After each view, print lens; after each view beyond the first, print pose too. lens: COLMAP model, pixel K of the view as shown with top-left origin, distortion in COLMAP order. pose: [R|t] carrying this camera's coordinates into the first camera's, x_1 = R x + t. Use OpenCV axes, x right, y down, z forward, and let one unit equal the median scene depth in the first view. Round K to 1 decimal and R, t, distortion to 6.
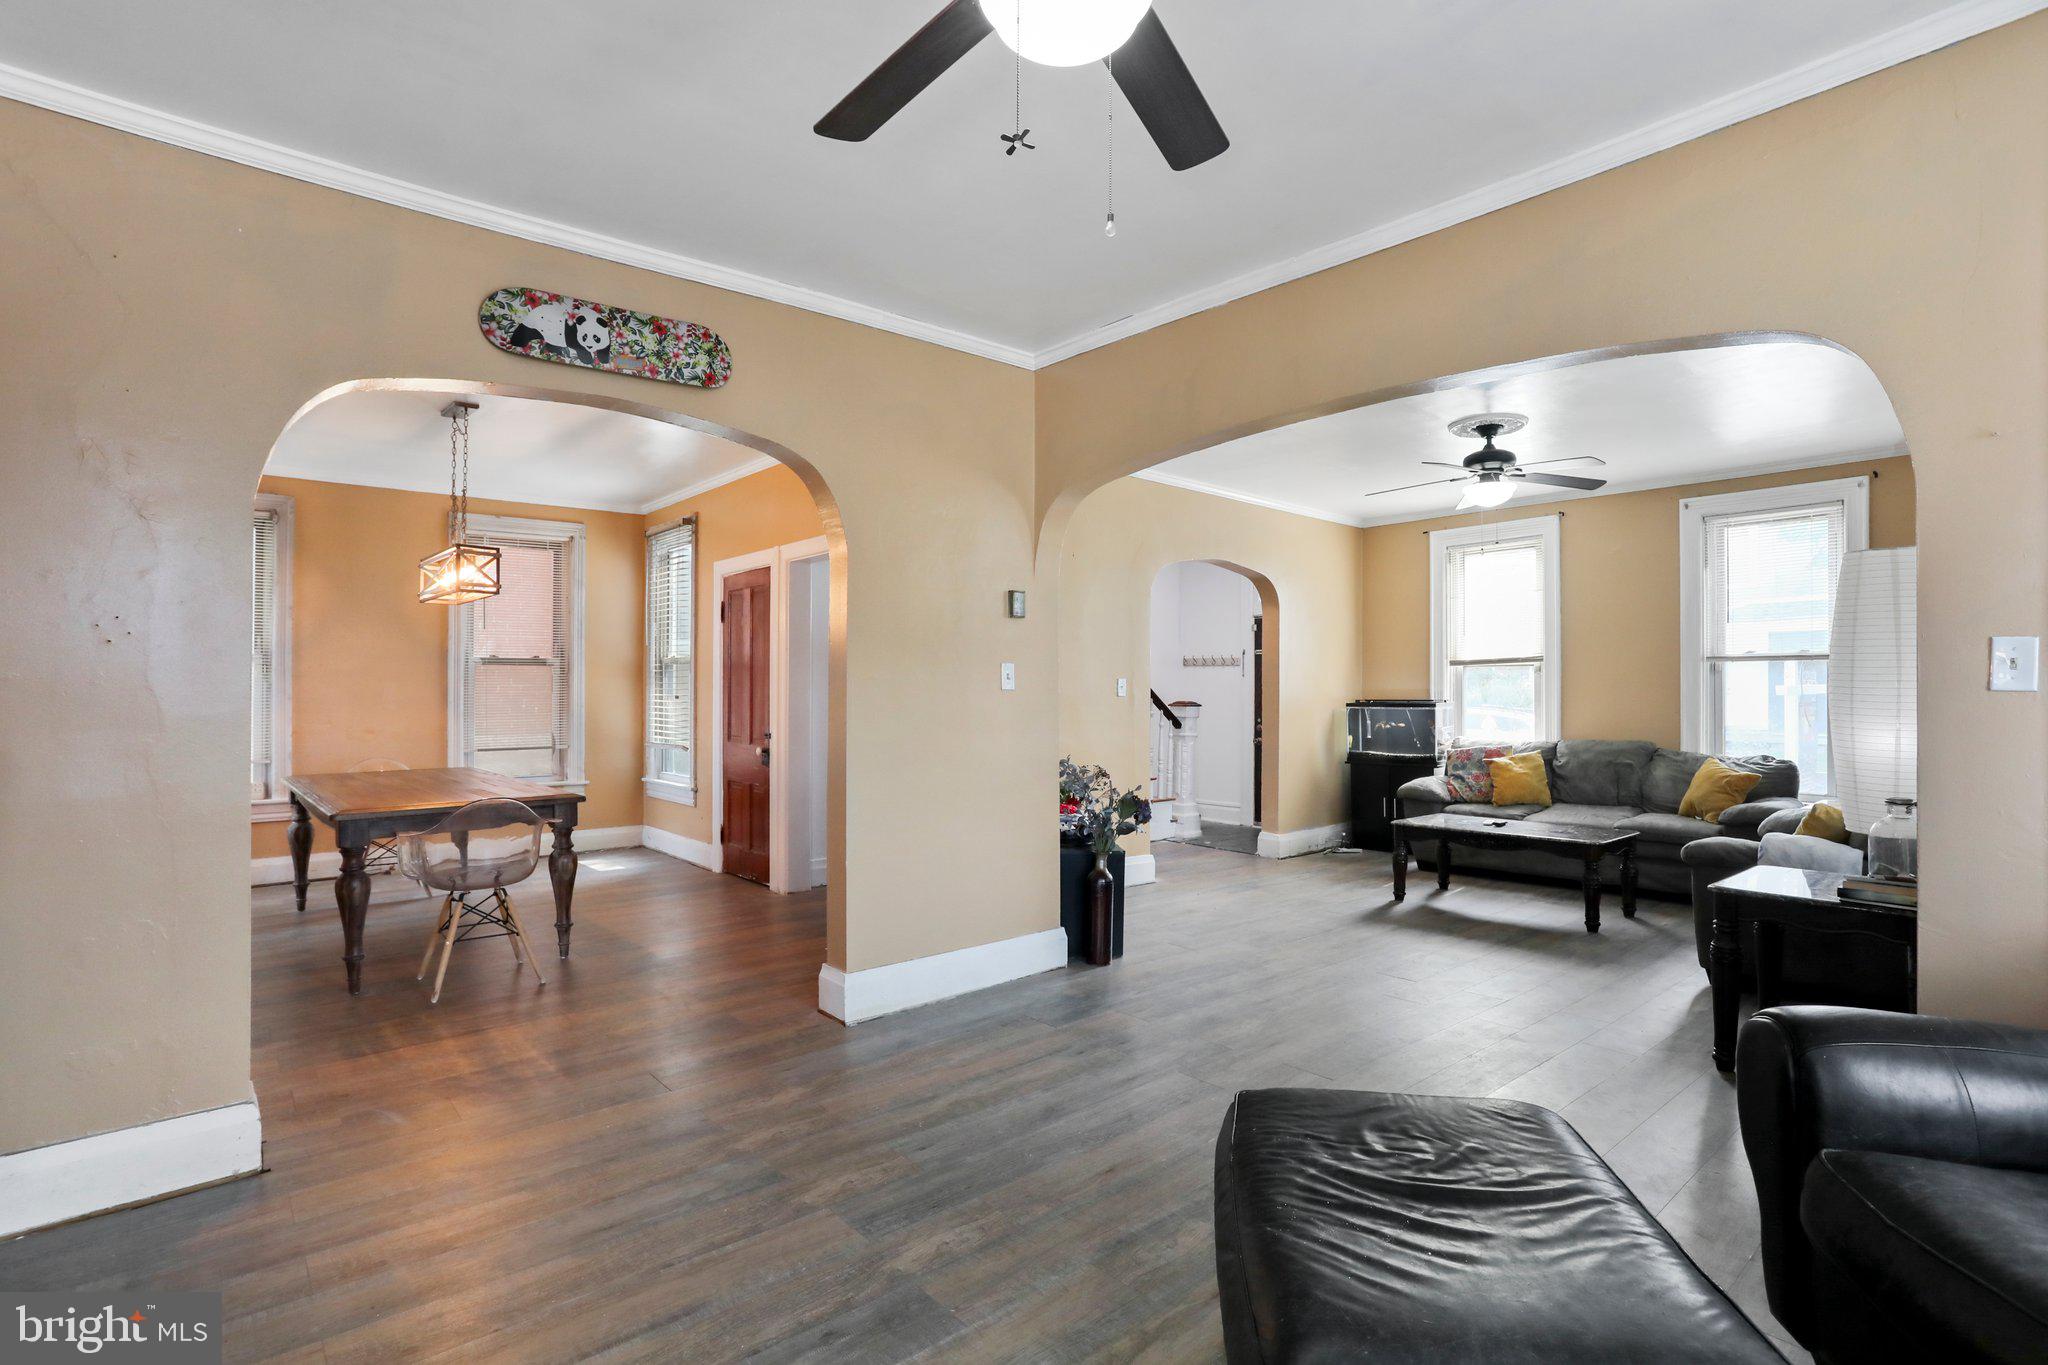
lens RADIAL K [[993.7, 0, 1023.2], [0, 993.7, 681.3], [0, 0, 1]] dist [-0.054913, 0.026405]
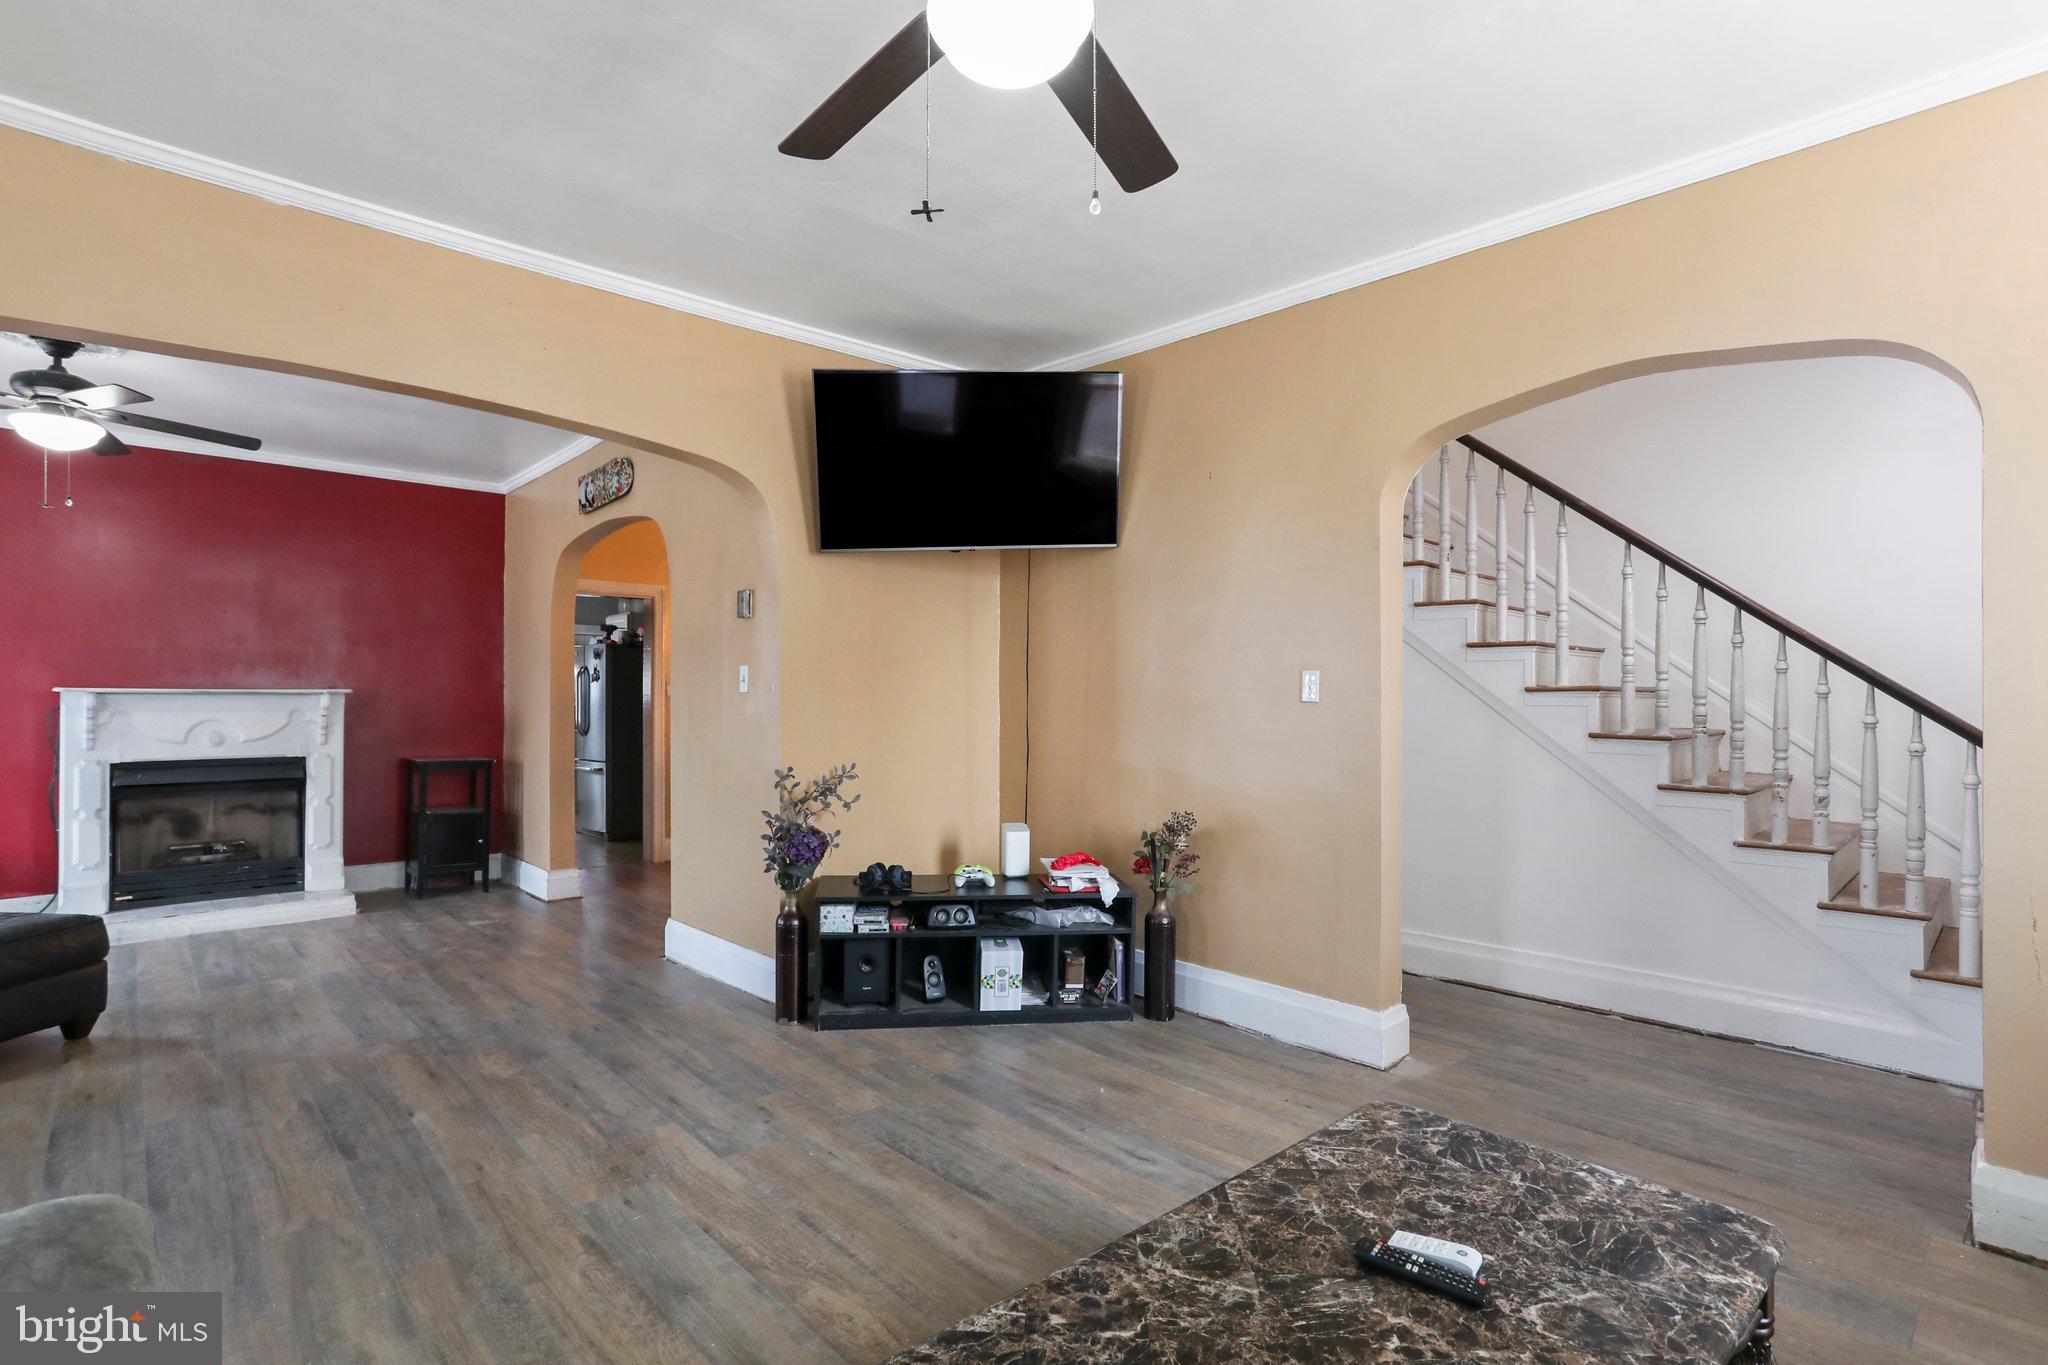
lens RADIAL K [[993.7, 0, 1007.3], [0, 993.7, 691.9], [0, 0, 1]] dist [-0.054913, 0.026405]
pose [[0.023479, -0.009141, -0.999683, 0.597722], [0.012403, 0.999884, -0.008851, 0.012578], [0.999647, -0.012191, 0.023589, 0.767840]]
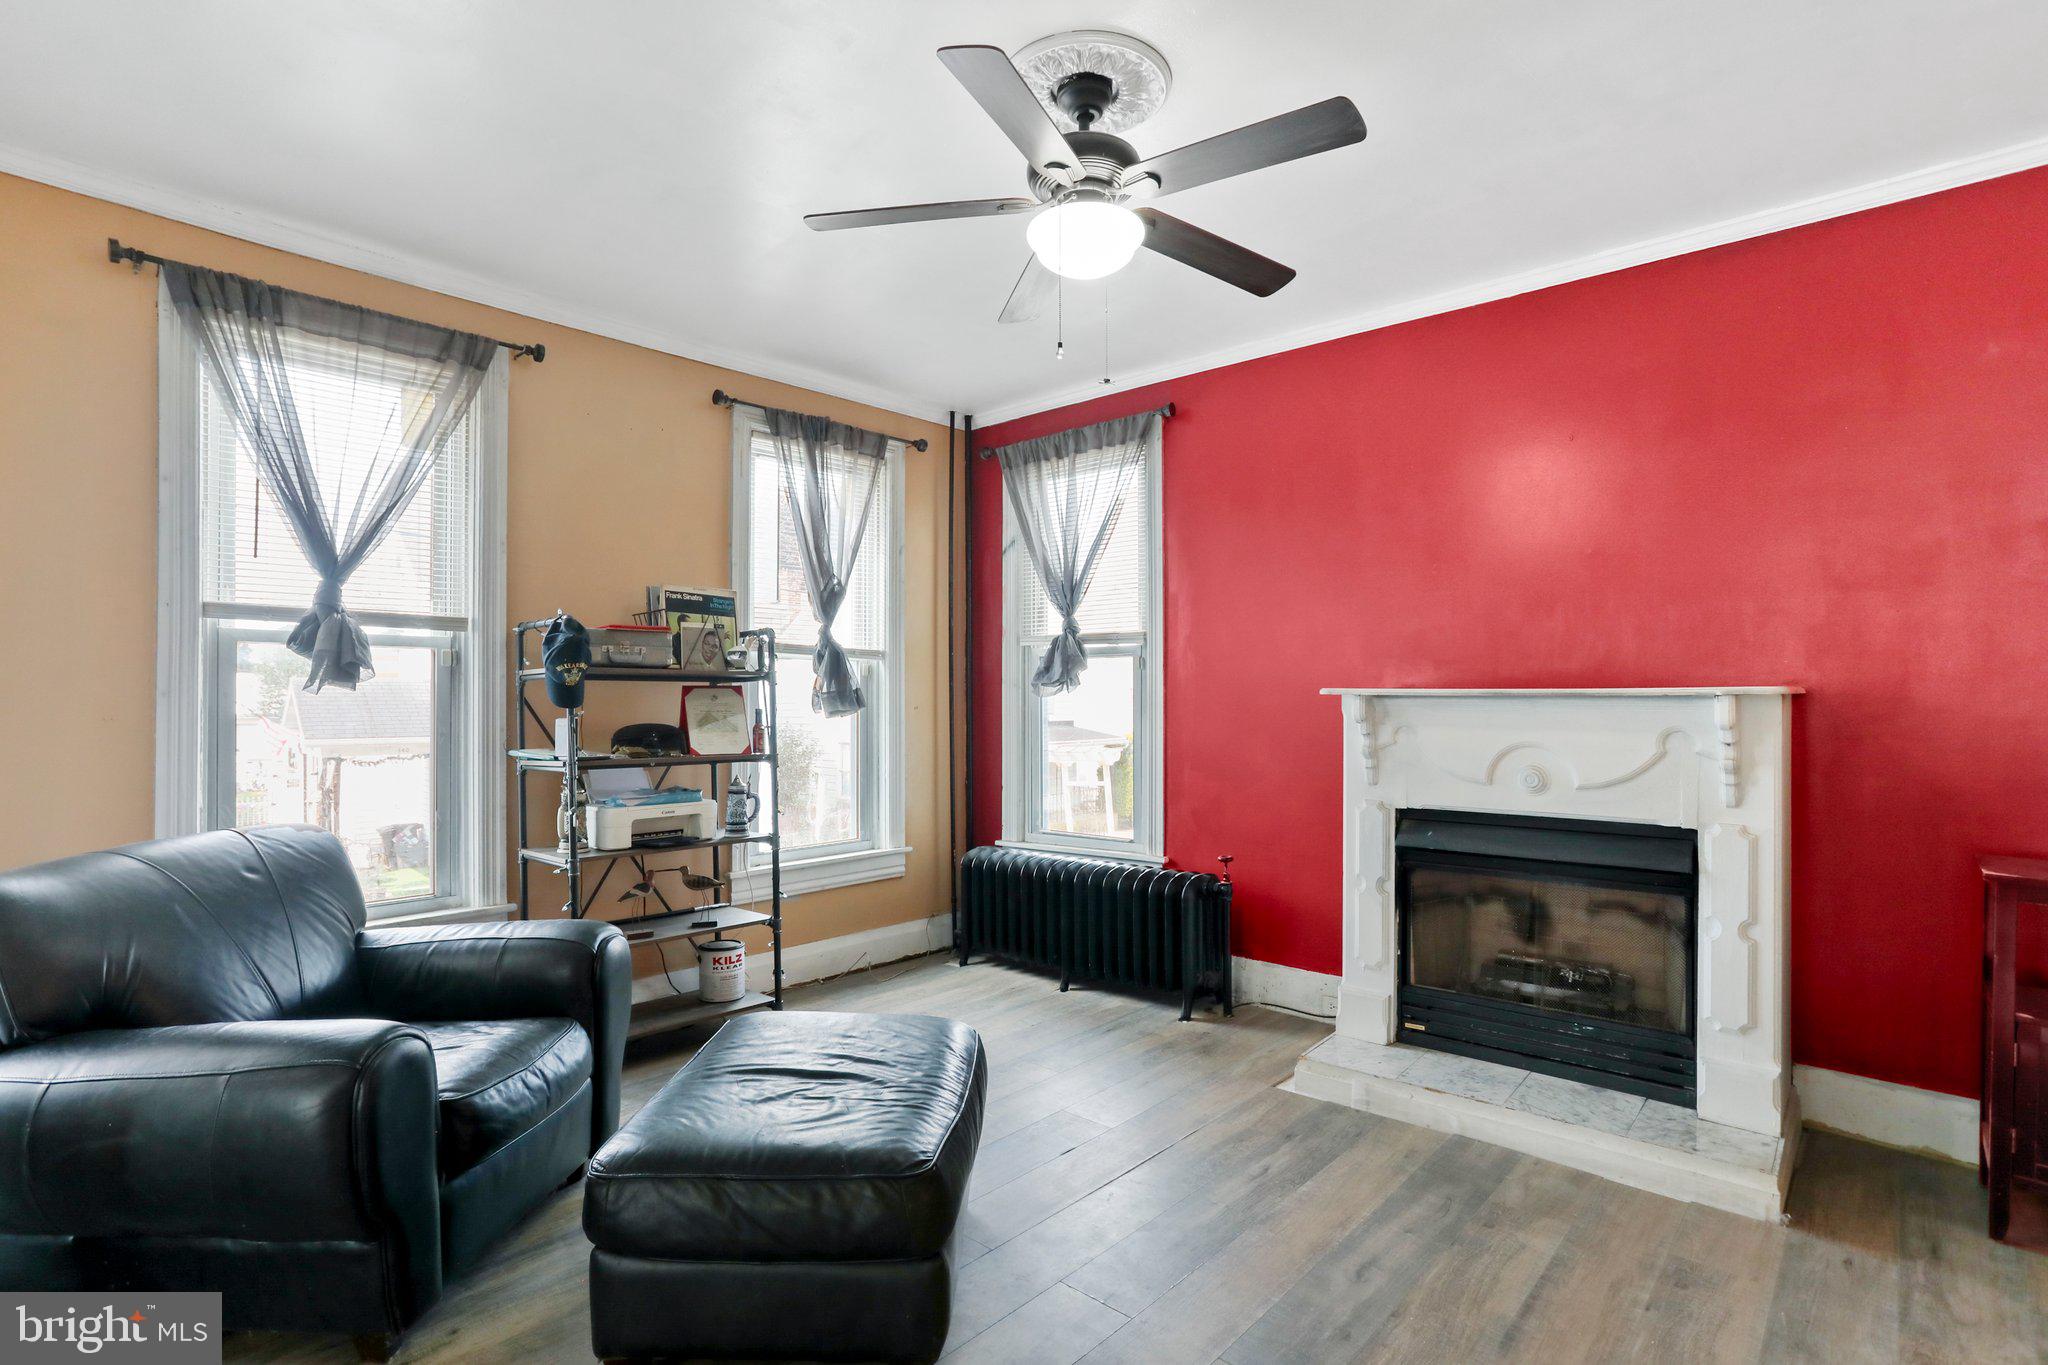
lens RADIAL K [[993.7, 0, 1016.6], [0, 993.7, 690.8], [0, 0, 1]] dist [-0.054913, 0.026405]
pose [[-0.993633, -0.001488, -0.112657, 0.074037], [0.000693, 0.999813, -0.019325, 0.004795], [0.112665, -0.019280, -0.993446, 0.549068]]
